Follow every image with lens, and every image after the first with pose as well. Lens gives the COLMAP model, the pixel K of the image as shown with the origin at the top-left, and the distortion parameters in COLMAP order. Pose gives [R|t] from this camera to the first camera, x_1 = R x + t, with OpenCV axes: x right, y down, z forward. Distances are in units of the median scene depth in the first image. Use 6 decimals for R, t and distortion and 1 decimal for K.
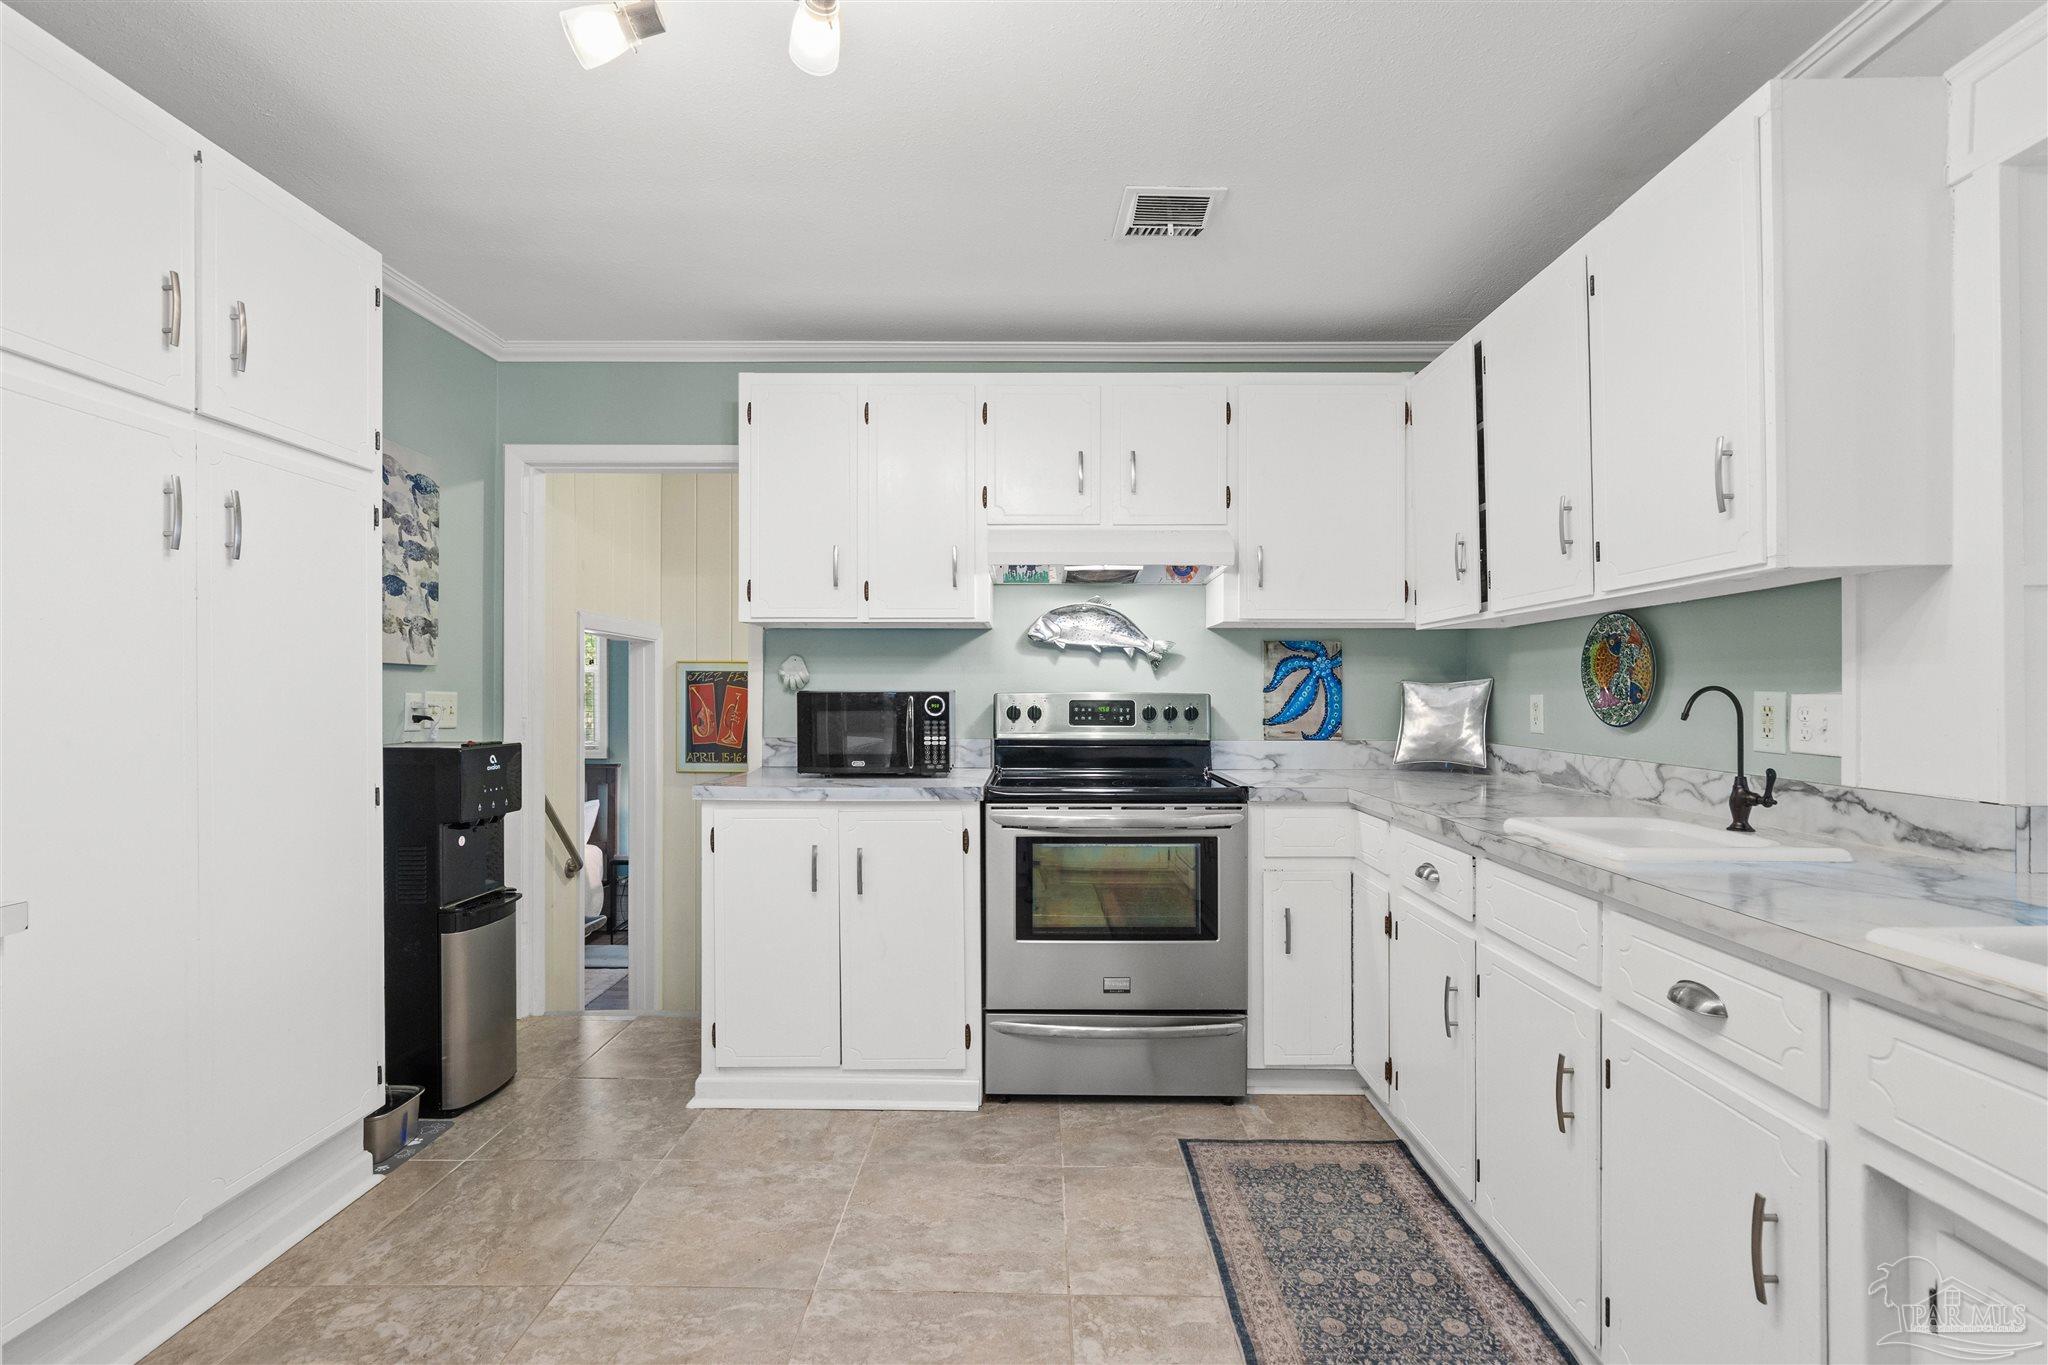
lens RADIAL K [[937.9, 0, 1028.8], [0, 937.9, 697.1], [0, 0, 1]] dist [-0.005367, 0.002270]
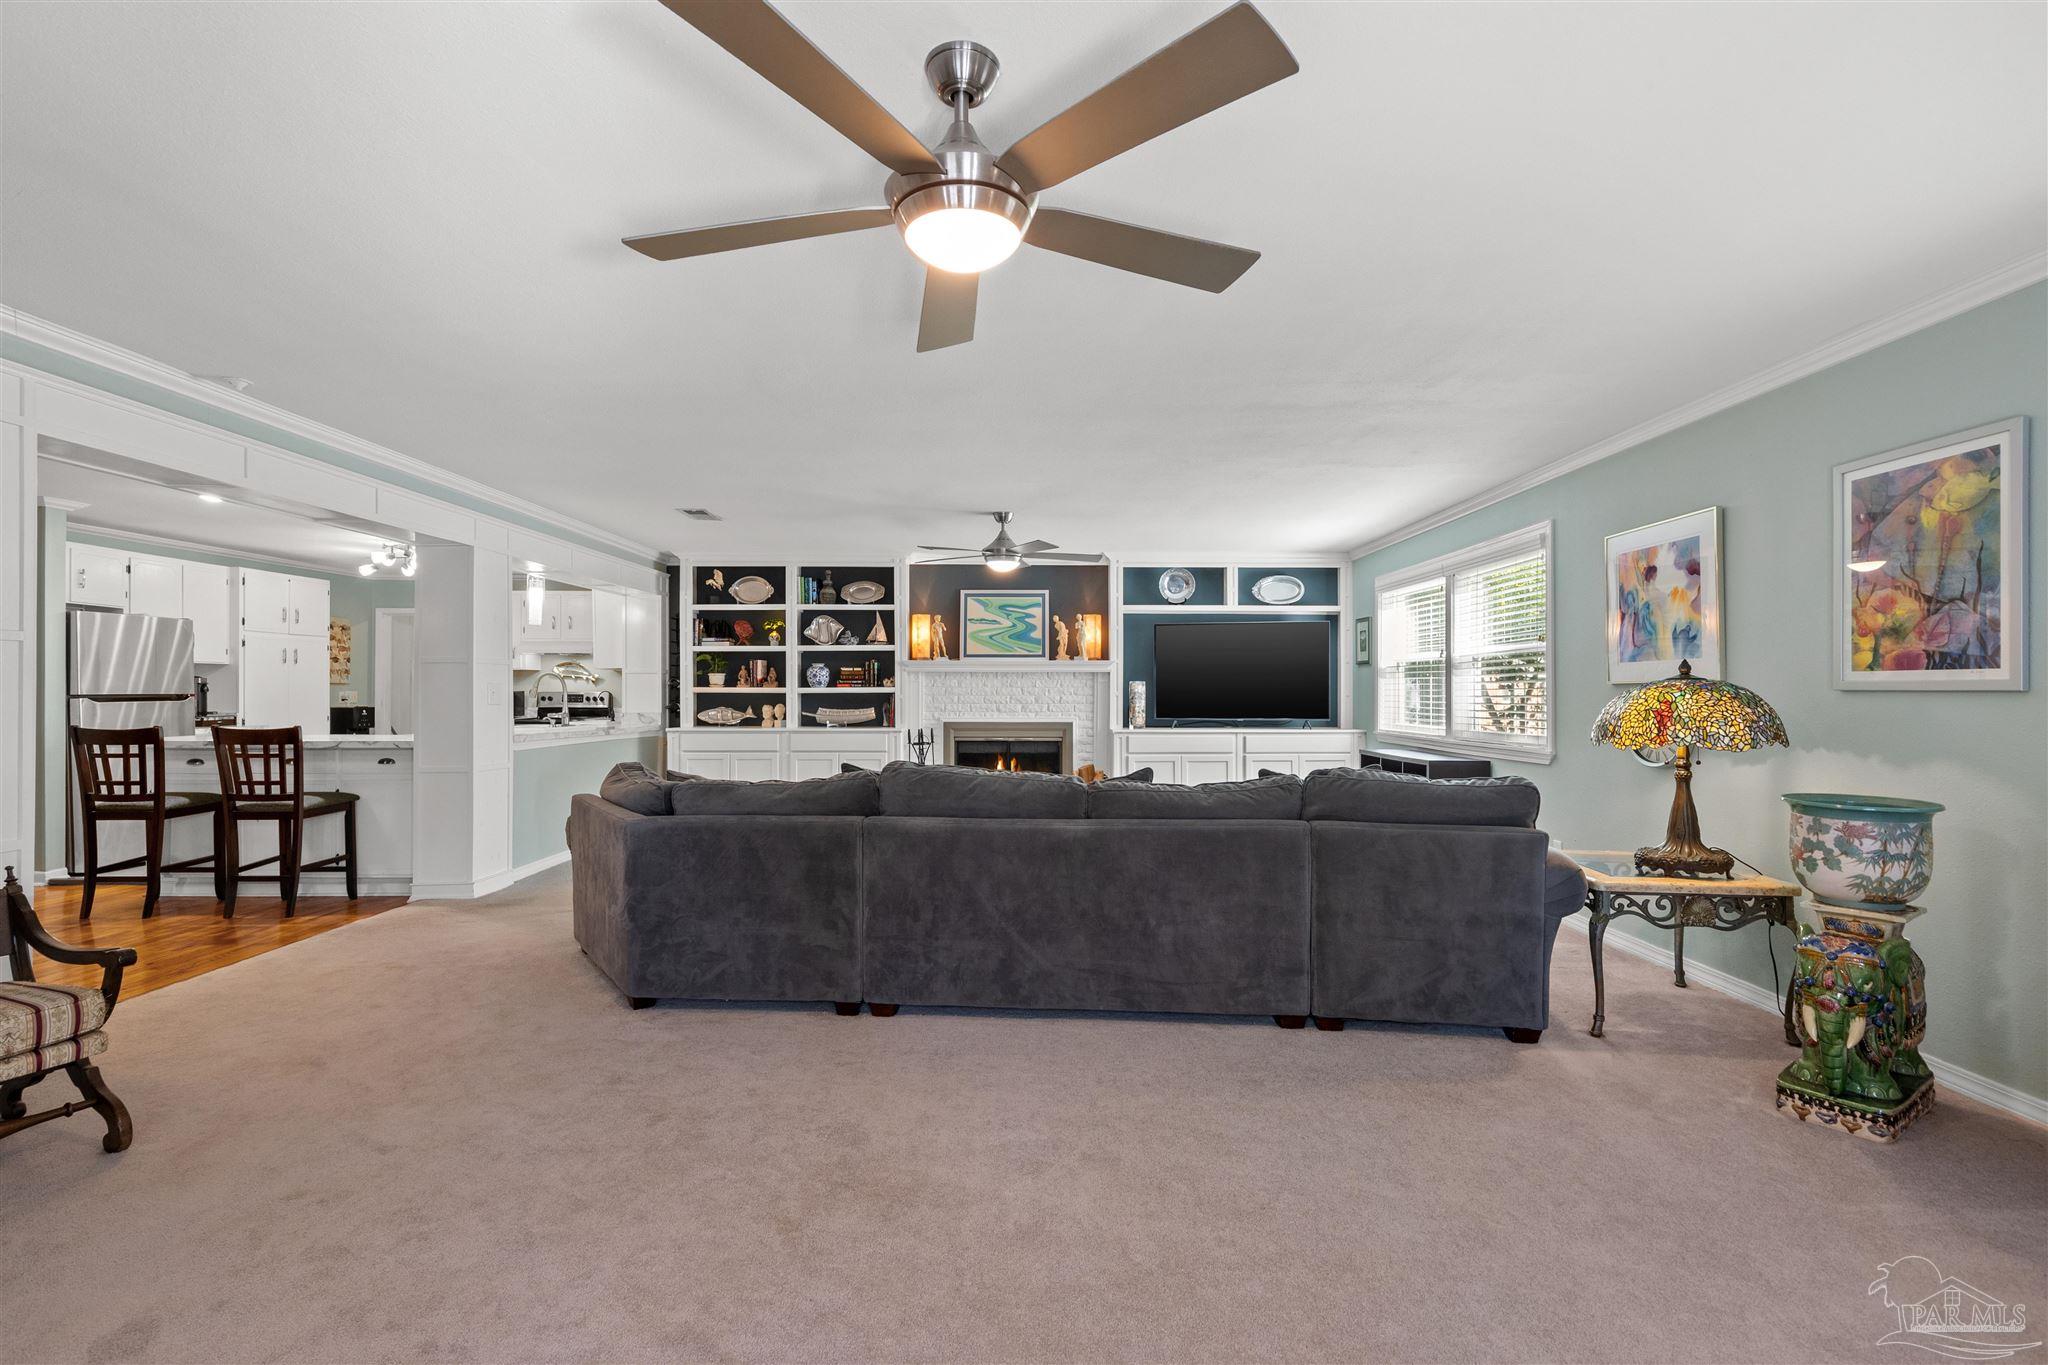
lens RADIAL K [[937.9, 0, 1023.6], [0, 937.9, 692.7], [0, 0, 1]] dist [-0.005367, 0.002270]
pose [[0.999954, 0.001140, 0.009548, 1.639904], [-0.001119, 0.999997, -0.002173, 0.002740], [-0.009550, 0.002162, 0.999952, -2.217775]]
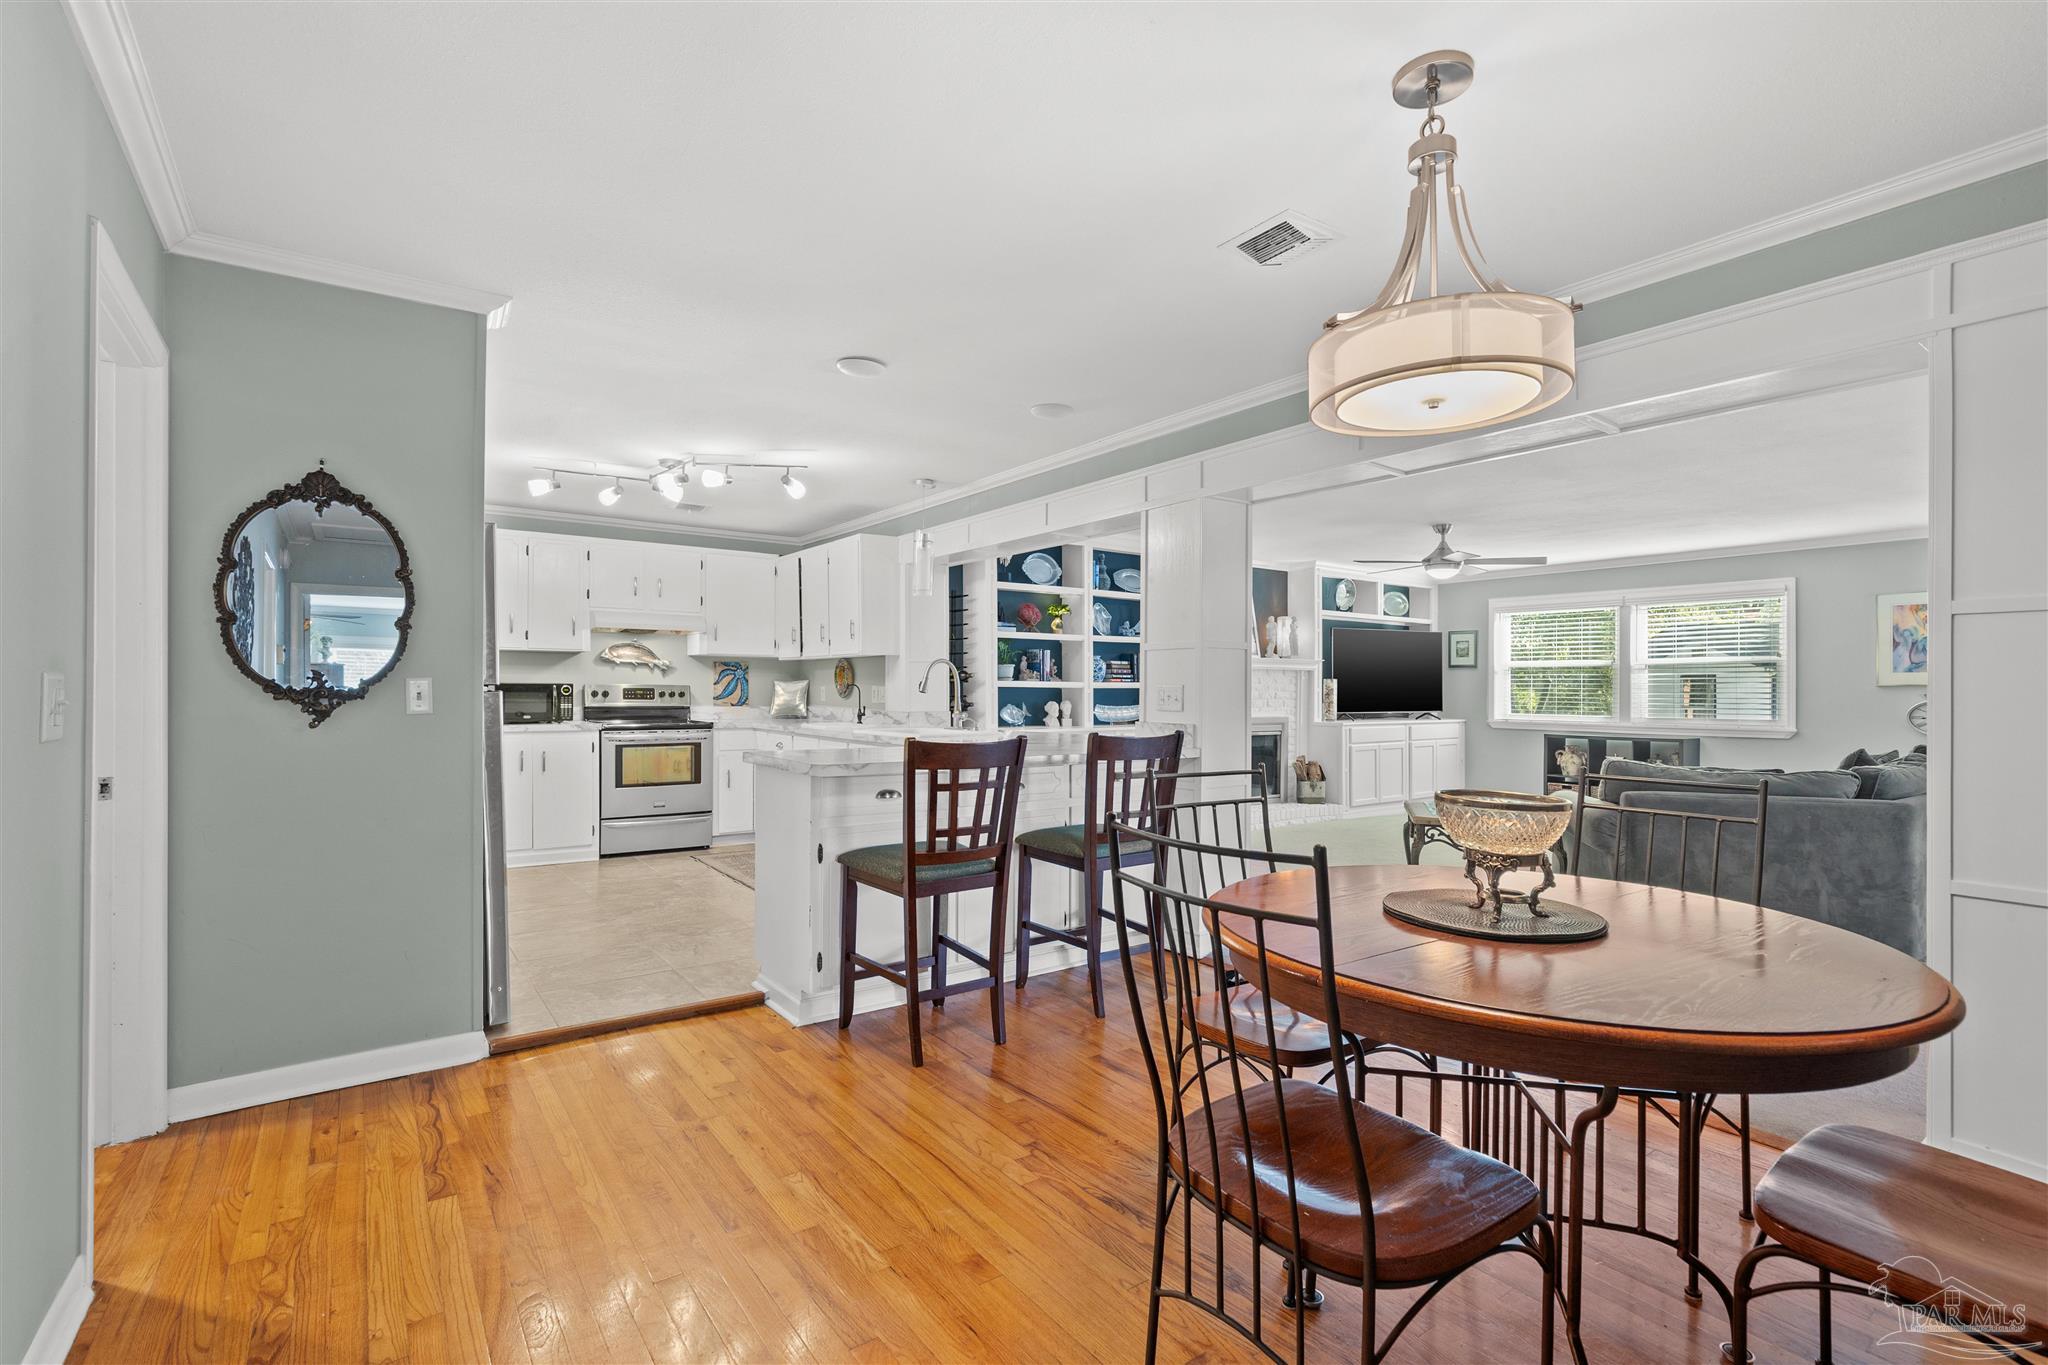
lens RADIAL K [[937.9, 0, 1027.5], [0, 937.9, 694.1], [0, 0, 1]] dist [-0.005367, 0.002270]
pose [[0.806064, 0.002445, 0.591824, -0.522631], [-0.004586, 0.999987, 0.002115, 0.009763], [-0.591811, -0.004419, 0.806065, -1.387657]]
